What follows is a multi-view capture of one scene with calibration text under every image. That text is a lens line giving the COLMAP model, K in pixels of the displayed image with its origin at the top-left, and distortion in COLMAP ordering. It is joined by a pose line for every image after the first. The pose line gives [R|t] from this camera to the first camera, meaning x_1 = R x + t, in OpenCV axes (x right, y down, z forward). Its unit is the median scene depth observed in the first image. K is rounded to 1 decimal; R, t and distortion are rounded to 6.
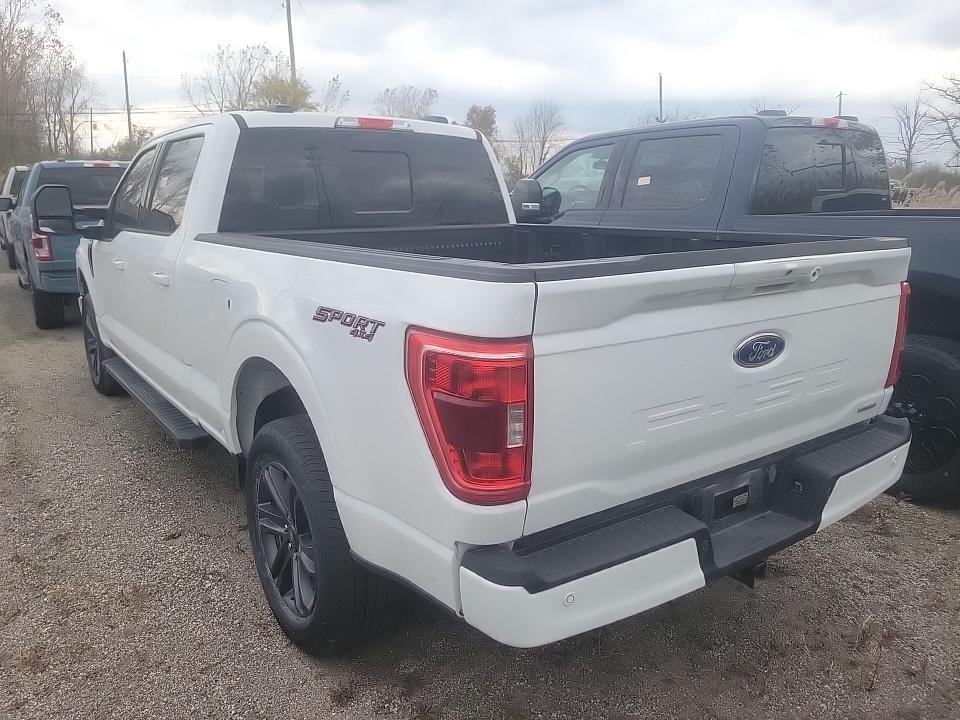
lens RADIAL K [[718.7, 0, 480.0], [0, 718.7, 360.0], [0, 0, 1]] dist [0.052876, -0.040125]
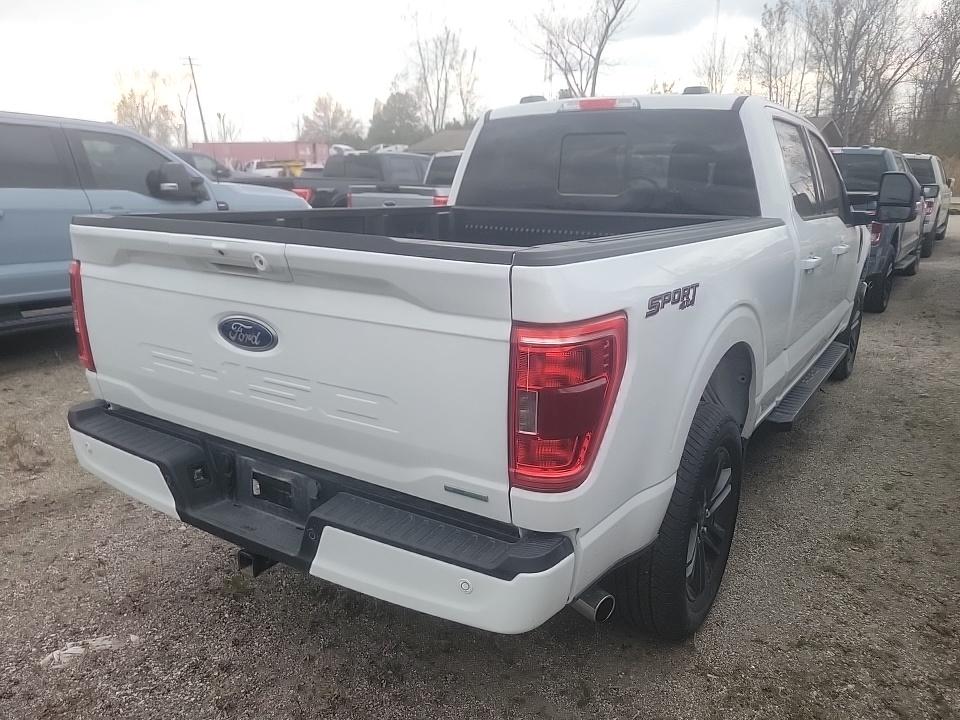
lens RADIAL K [[718.9, 0, 477.0], [0, 718.9, 363.8], [0, 0, 1]] dist [0.044794, -0.001585]
pose [[0.356727, 0.238276, -0.903311, 1.057327], [-0.219906, 0.961173, 0.166696, -0.156000], [0.907958, 0.139179, 0.395275, 0.692344]]
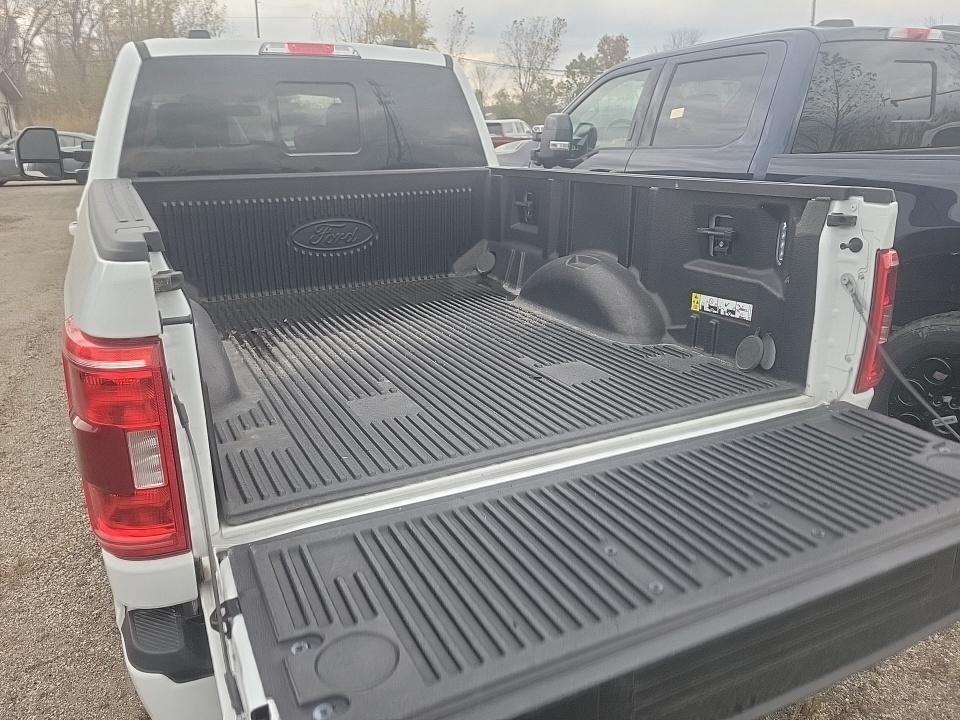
lens RADIAL K [[718.9, 0, 488.0], [0, 718.9, 360.4], [0, 0, 1]] dist [0.053392, -0.035184]
pose [[0.986373, 0.038994, -0.159835, 0.294963], [-0.026129, 0.996305, 0.081820, -0.044653], [0.162435, -0.076529, 0.983747, 0.204559]]
